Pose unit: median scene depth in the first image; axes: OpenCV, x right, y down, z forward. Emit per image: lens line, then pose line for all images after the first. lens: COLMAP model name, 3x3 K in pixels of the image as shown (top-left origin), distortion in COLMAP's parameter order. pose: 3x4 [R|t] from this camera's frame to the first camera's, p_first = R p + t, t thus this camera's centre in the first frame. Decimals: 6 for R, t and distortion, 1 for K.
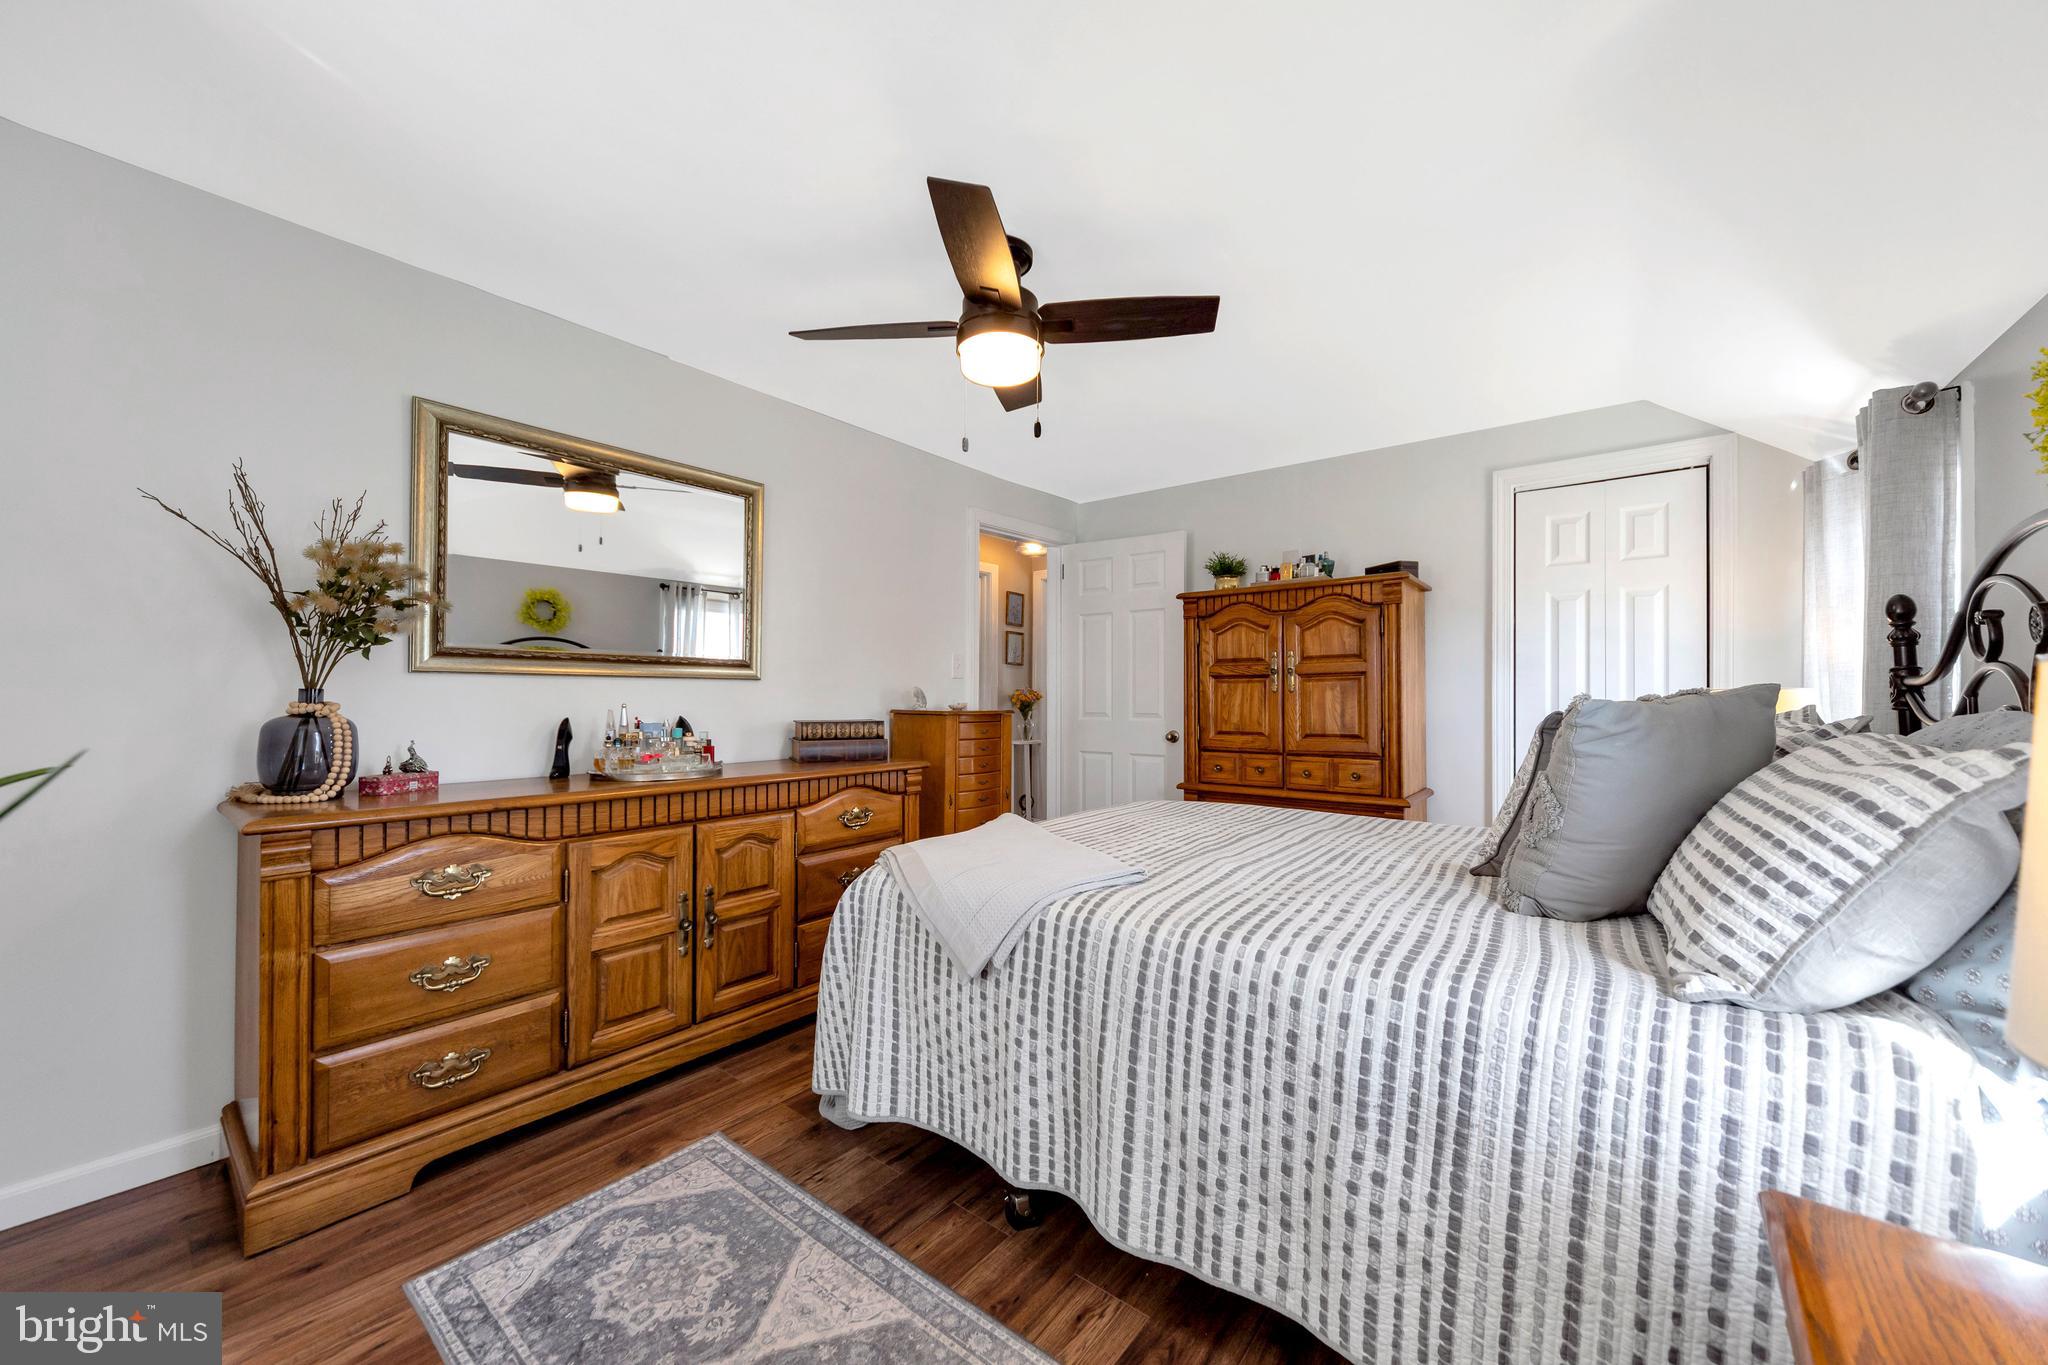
lens RADIAL K [[728.9, 0, 1020.2], [0, 728.9, 691.1], [0, 0, 1]] dist [0.000684, 0.000351]
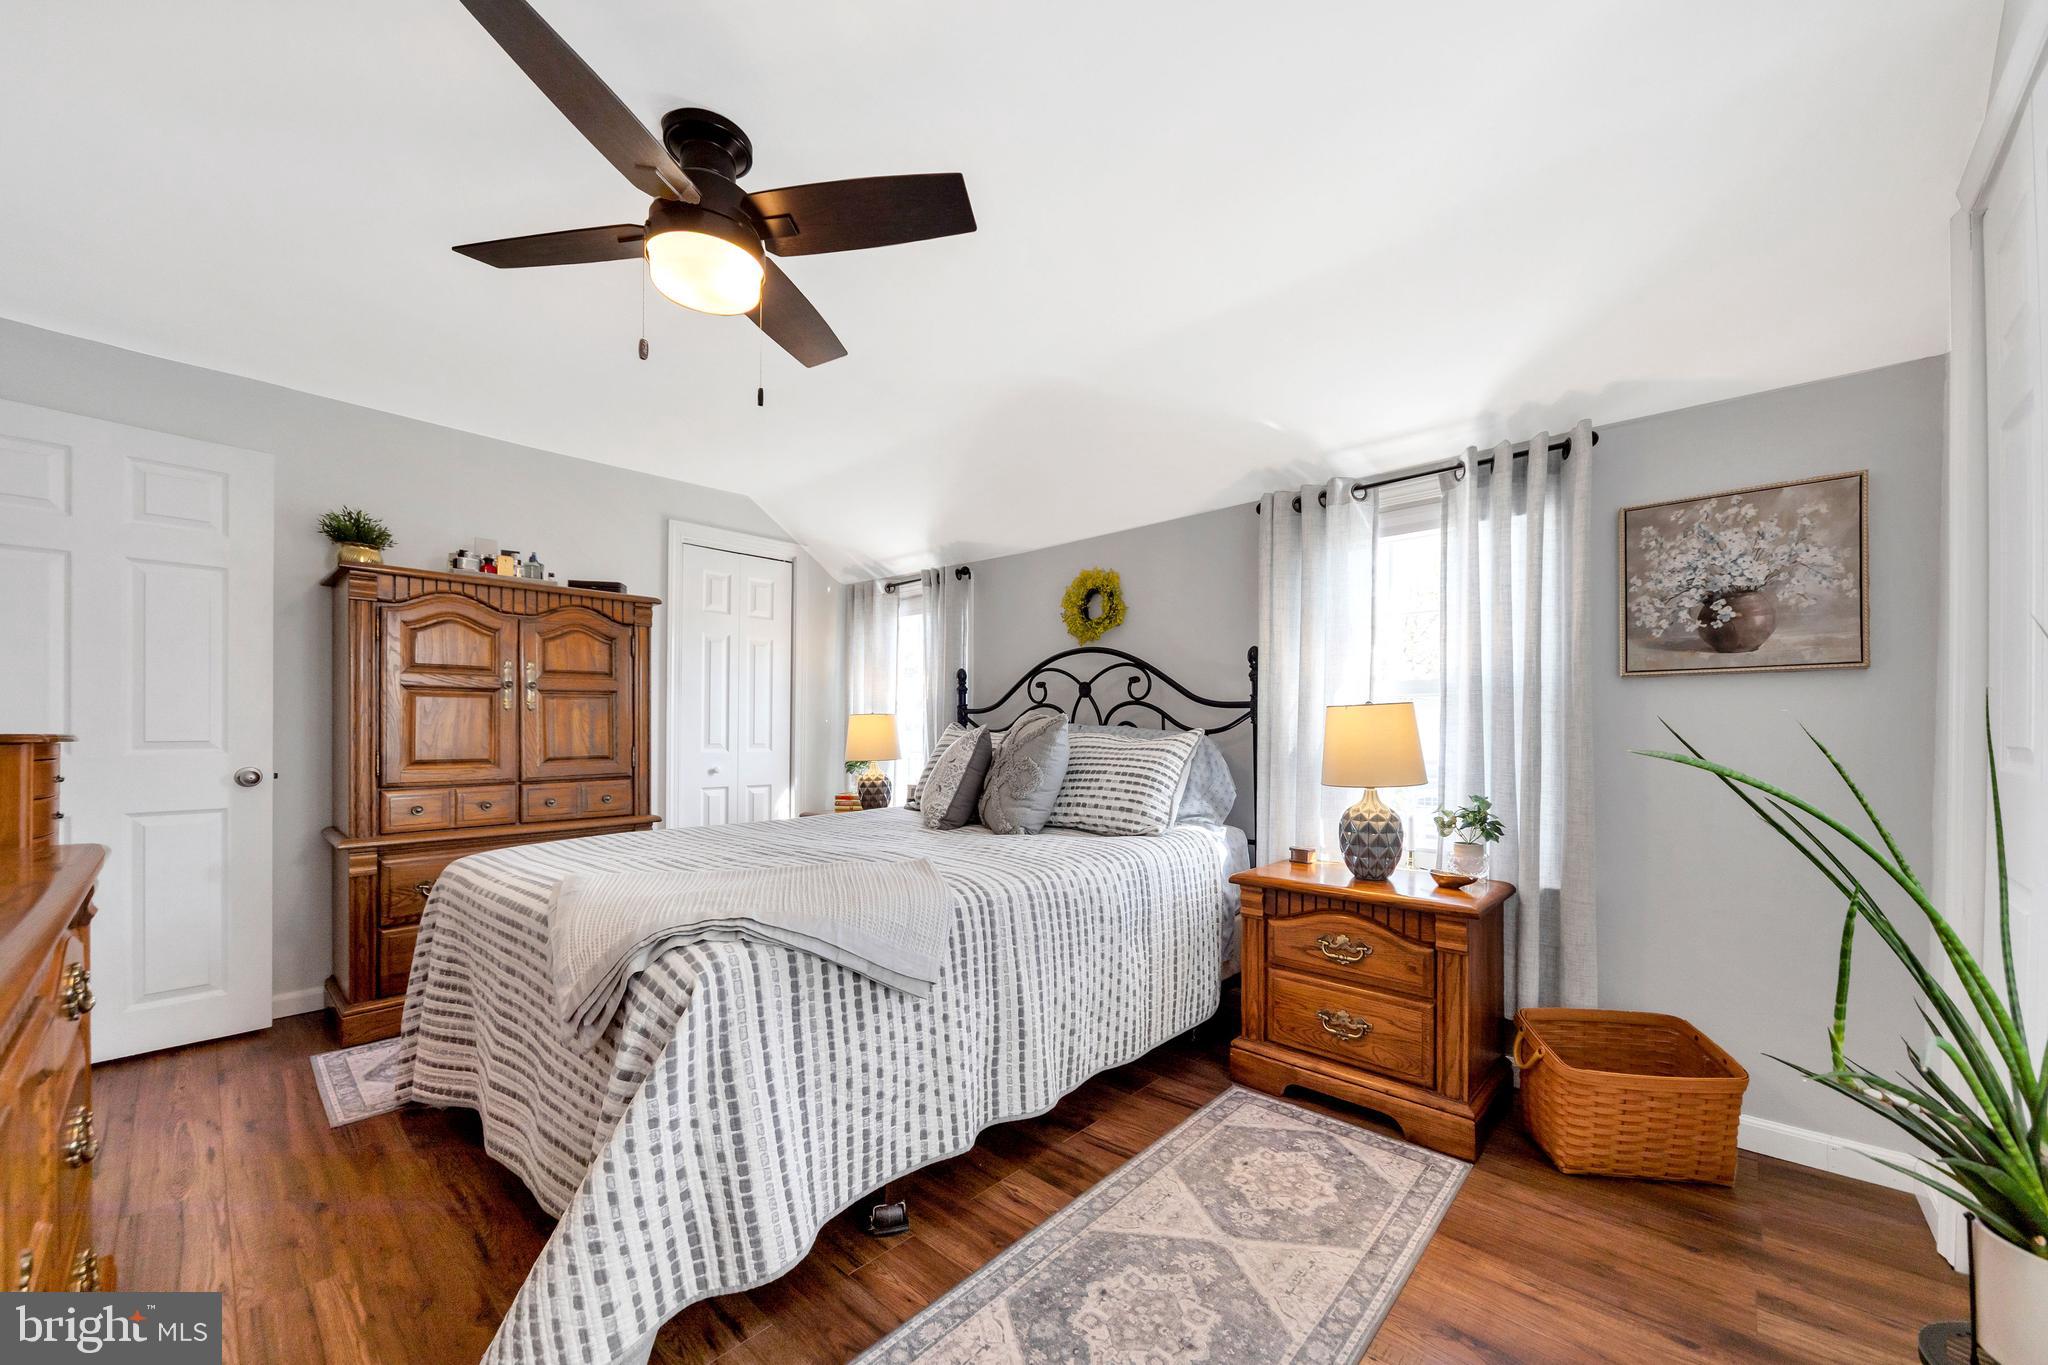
lens RADIAL K [[788.5, 0, 1002.3], [0, 788.5, 728.9], [0, 0, 1]] dist [0.002847, -0.000011]
pose [[0.090095, -0.002020, 0.995931, -0.545386], [-0.010627, 0.999939, 0.002990, 0.016199], [-0.995876, -0.010853, 0.090068, 0.387453]]
